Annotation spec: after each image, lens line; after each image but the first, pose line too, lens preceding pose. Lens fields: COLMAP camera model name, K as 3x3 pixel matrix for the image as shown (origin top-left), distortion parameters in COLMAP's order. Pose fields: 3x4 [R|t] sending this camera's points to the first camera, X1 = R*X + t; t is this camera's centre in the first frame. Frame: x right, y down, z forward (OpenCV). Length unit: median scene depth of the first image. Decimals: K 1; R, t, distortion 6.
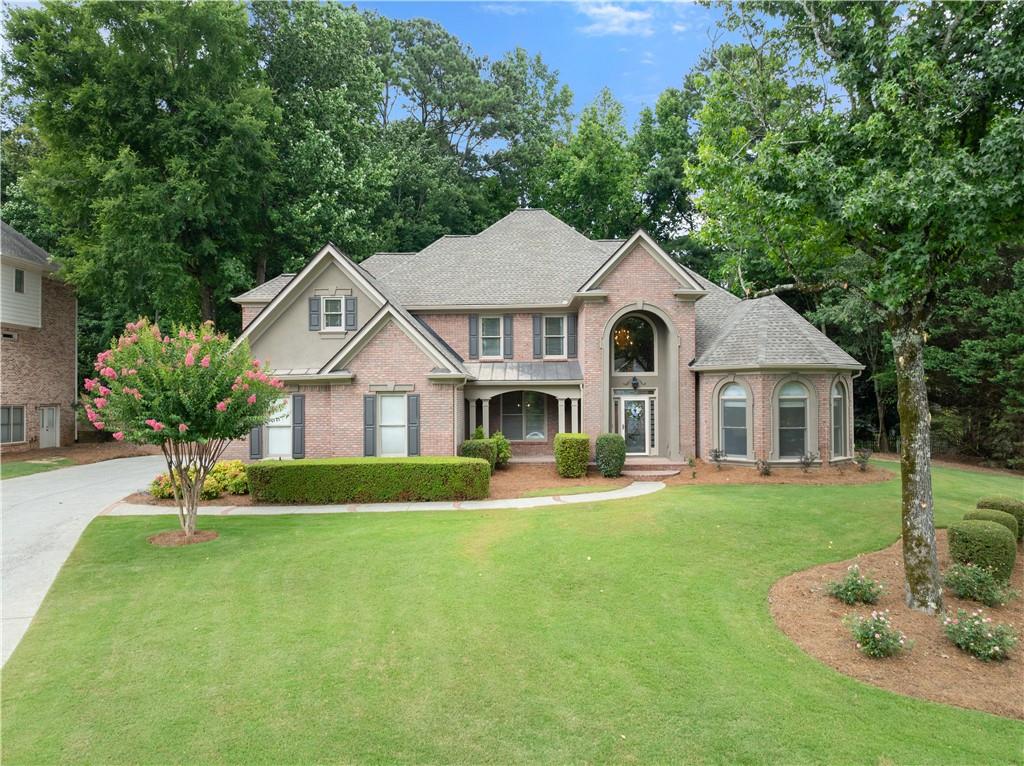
lens RADIAL K [[718.3, 0, 518.5], [0, 718.3, 385.8], [0, 0, 1]] dist [-0.038176, -0.003233]
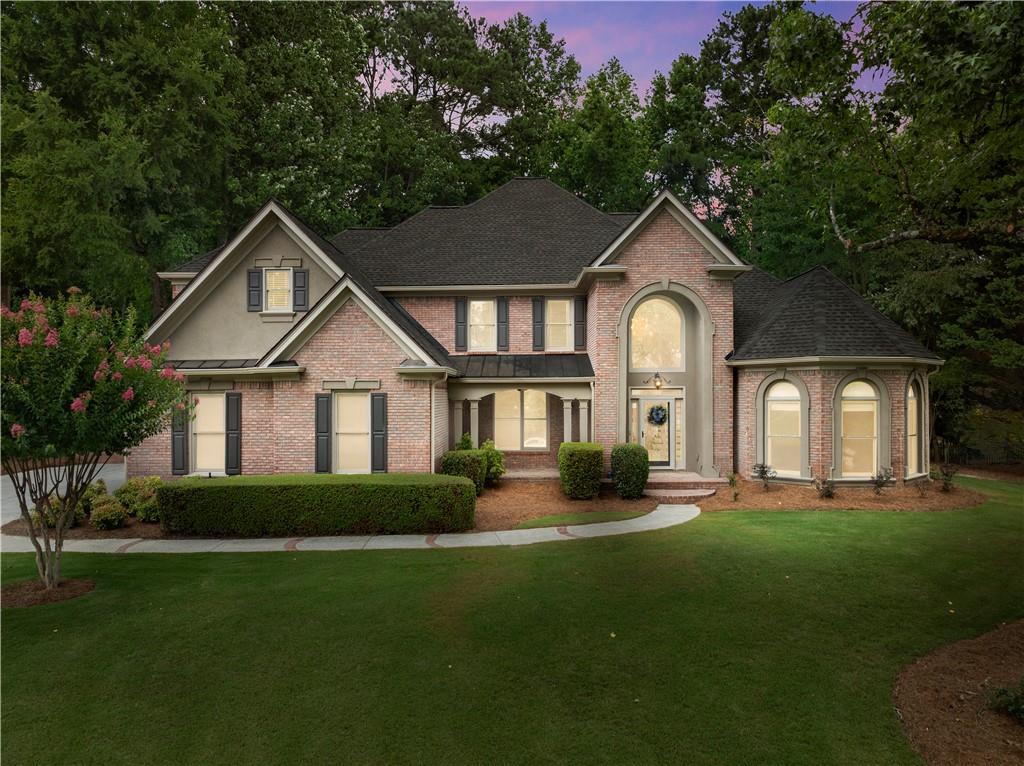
lens RADIAL K [[718.3, 0, 518.5], [0, 718.3, 385.8], [0, 0, 1]] dist [-0.038176, -0.003233]
pose [[0.999992, 0.003864, -0.000819, 0.005321], [-0.003865, 0.999992, -0.001134, 0.003764], [0.000814, 0.001137, 0.999999, 0.201746]]
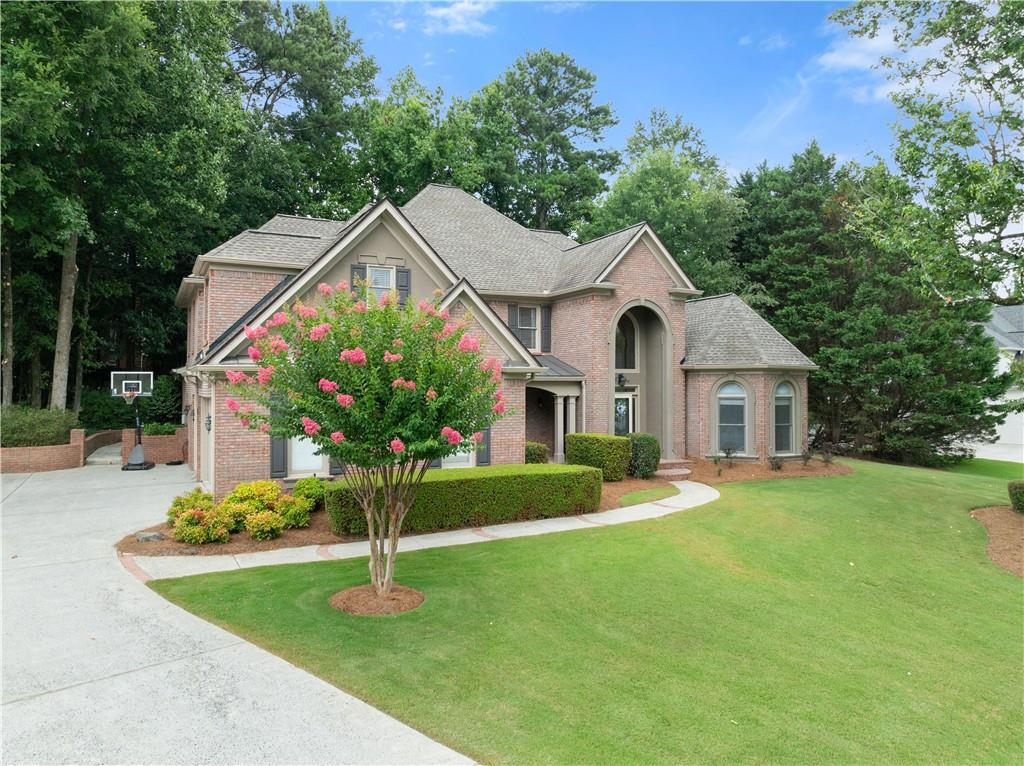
lens RADIAL K [[728.4, 0, 511.7], [0, 728.4, 353.0], [0, 0, 1]] dist [-0.005825, -0.002376]
pose [[0.888440, 0.031401, 0.457918, -0.465789], [-0.014101, 0.999053, -0.041150, 0.002133], [-0.458777, 0.030103, 0.888041, 0.207997]]
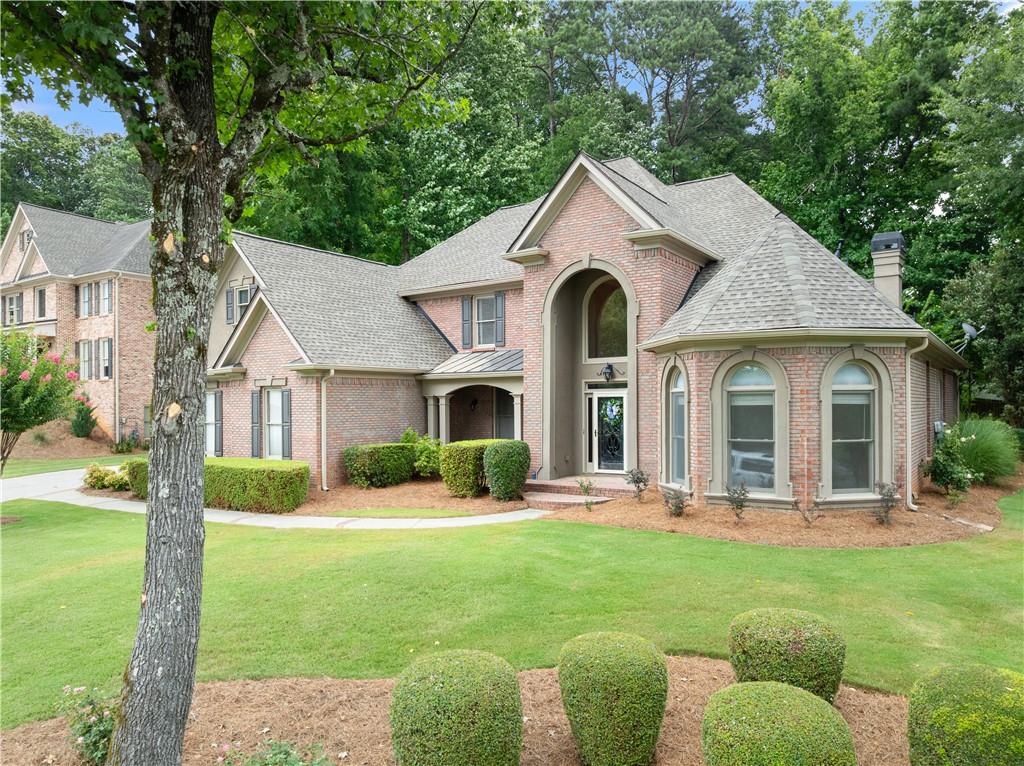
lens RADIAL K [[718.3, 0, 518.5], [0, 718.3, 385.8], [0, 0, 1]] dist [-0.038176, -0.003233]
pose [[0.836001, -0.012952, -0.548575, 0.526783], [0.009162, 0.999912, -0.009645, 0.017325], [0.548652, 0.003037, 0.836045, 0.386284]]
